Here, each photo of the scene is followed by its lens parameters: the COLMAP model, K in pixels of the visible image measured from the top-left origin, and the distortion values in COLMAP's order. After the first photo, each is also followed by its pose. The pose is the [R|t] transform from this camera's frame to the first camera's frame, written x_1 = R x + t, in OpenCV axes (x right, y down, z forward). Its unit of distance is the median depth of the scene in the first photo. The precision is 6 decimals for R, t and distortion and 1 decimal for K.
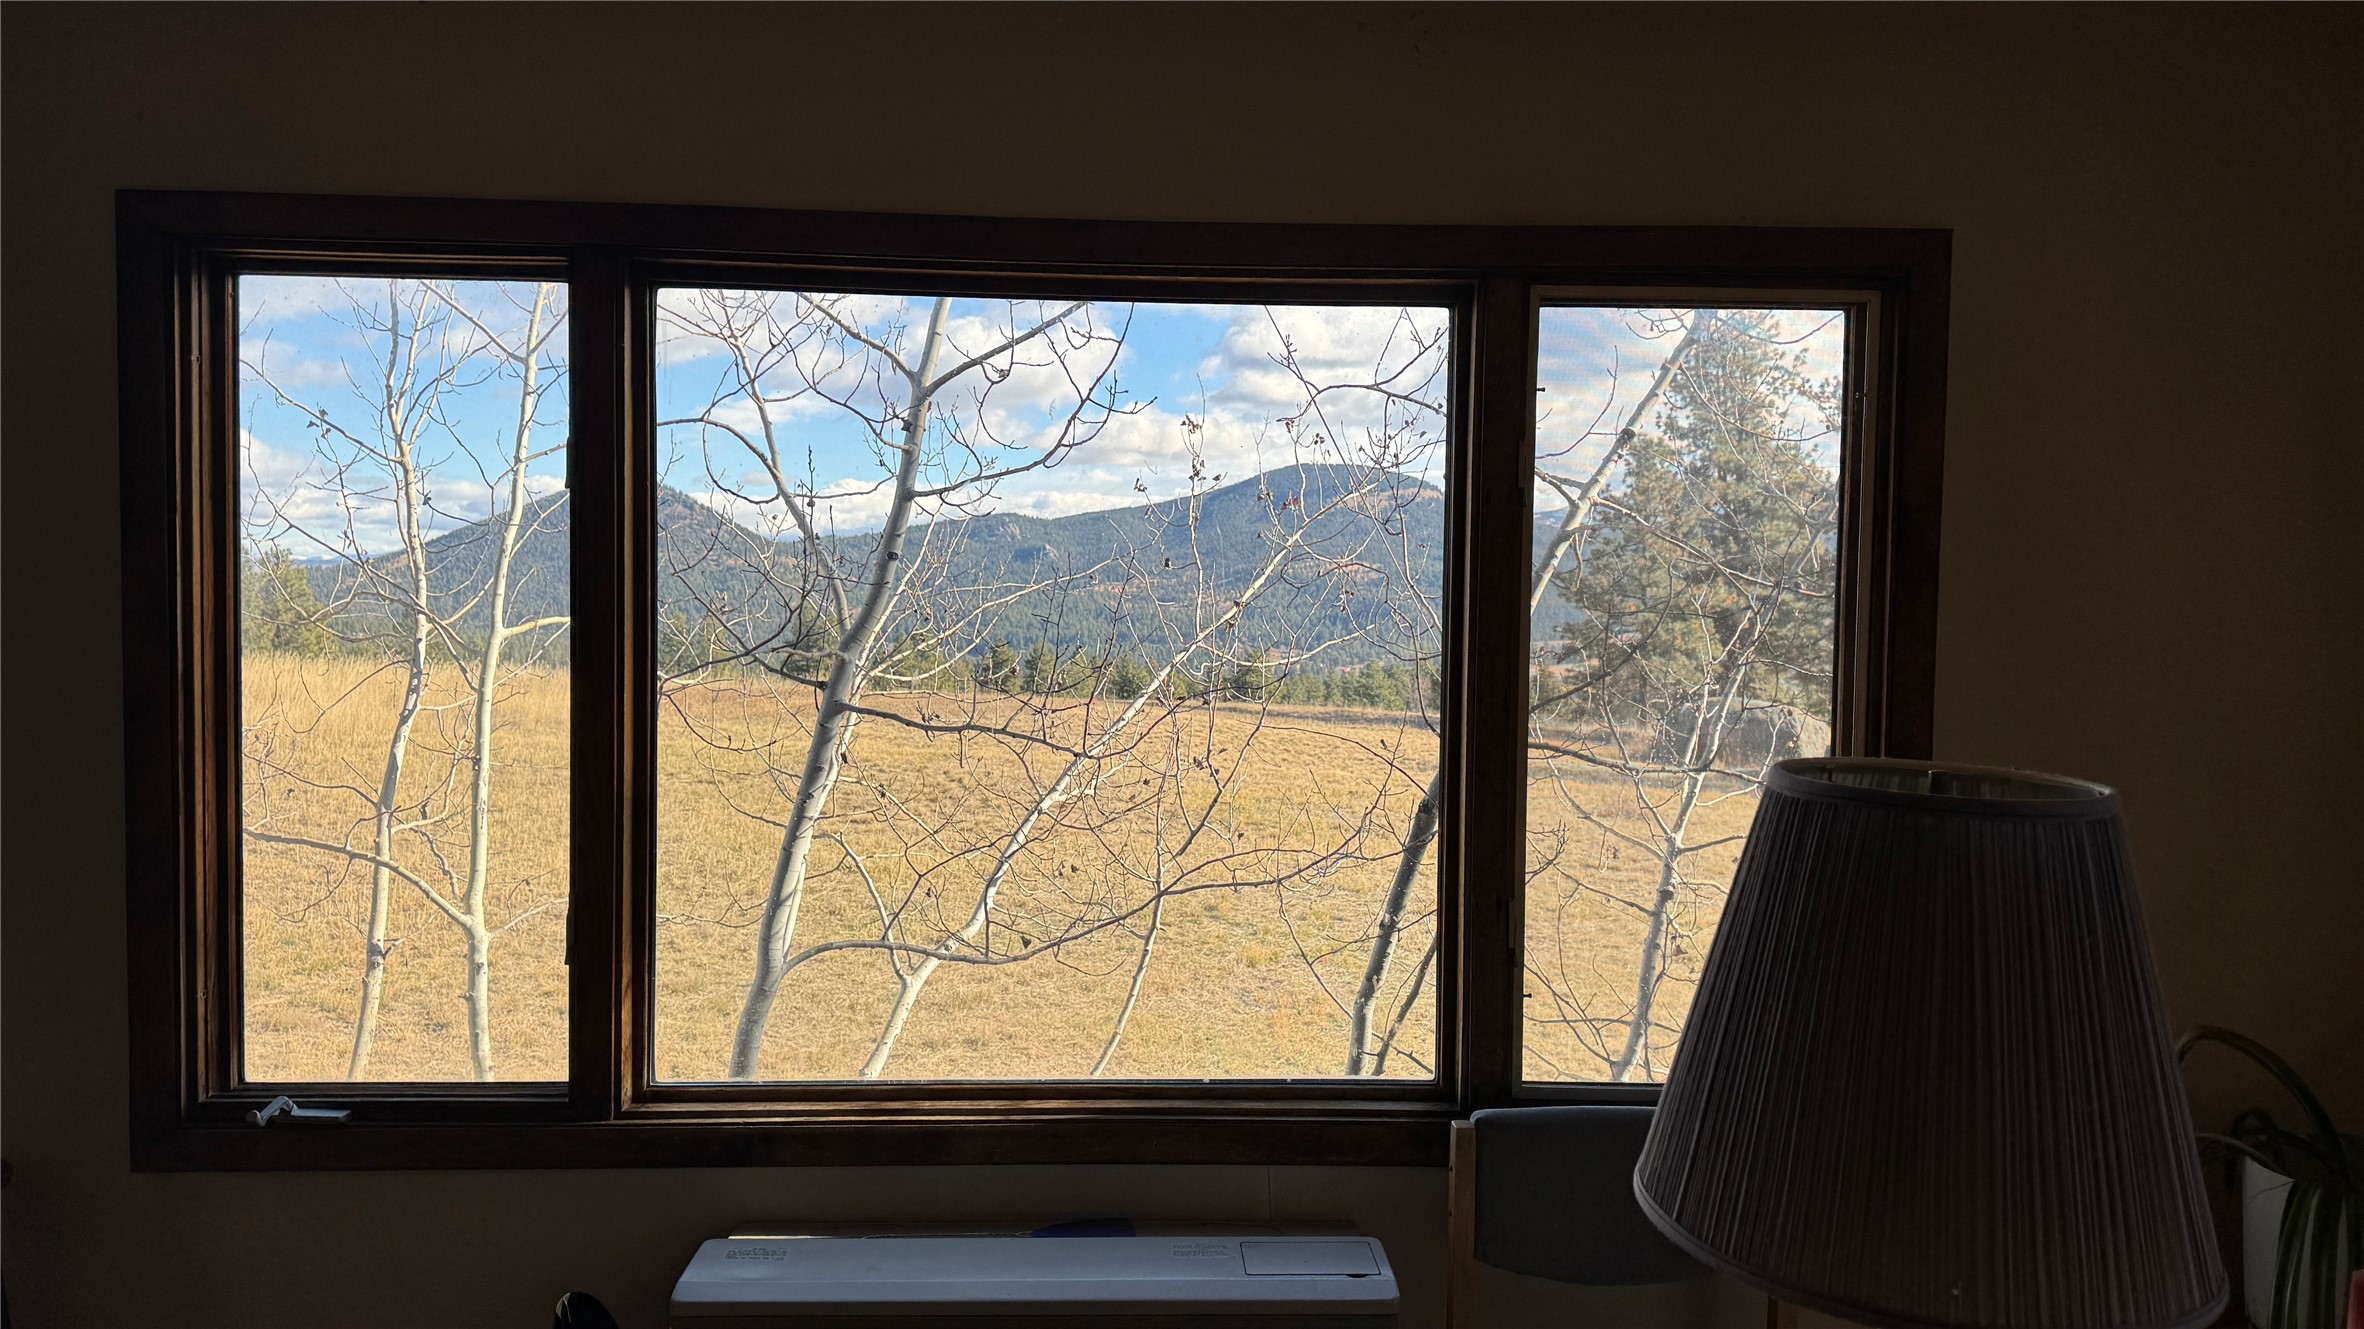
lens RADIAL K [[1668.2, 0, 1187.5], [0, 1668.2, 648.3], [0, 0, 1]] dist [0.056693, -0.061503]
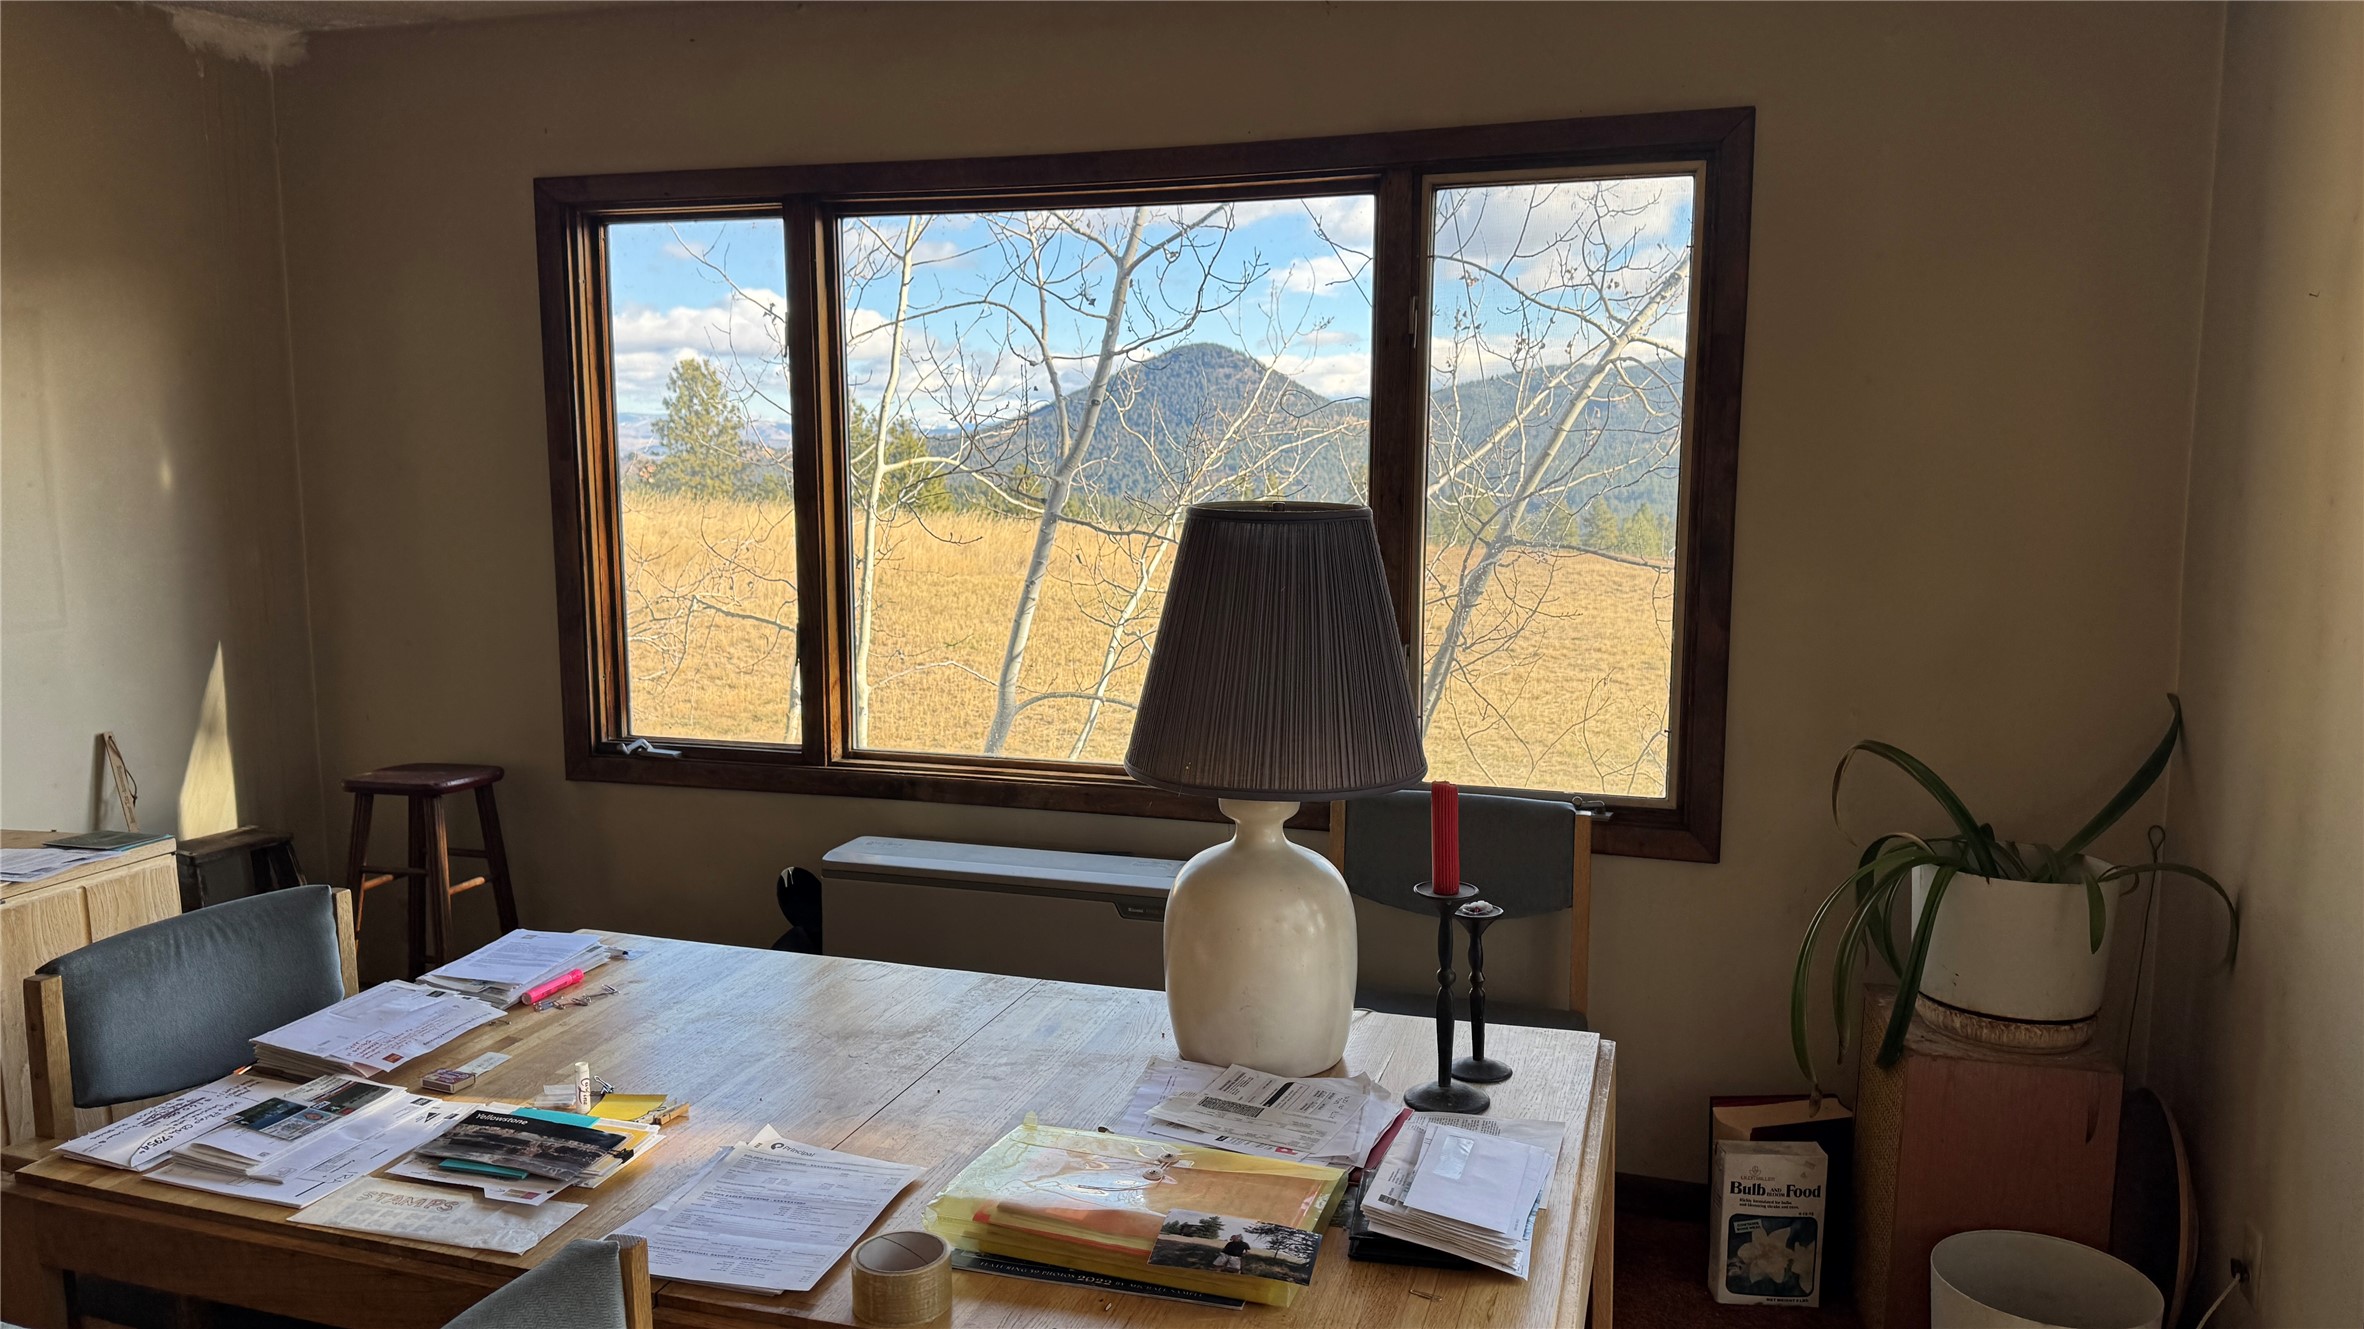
lens RADIAL K [[1668.2, 0, 1173.8], [0, 1668.2, 674.2], [0, 0, 1]] dist [0.056693, -0.061503]
pose [[0.942791, 0.029711, -0.332059, 0.451809], [0.002639, 0.995325, 0.096551, 0.043581], [0.333375, -0.091903, 0.938304, -0.321532]]
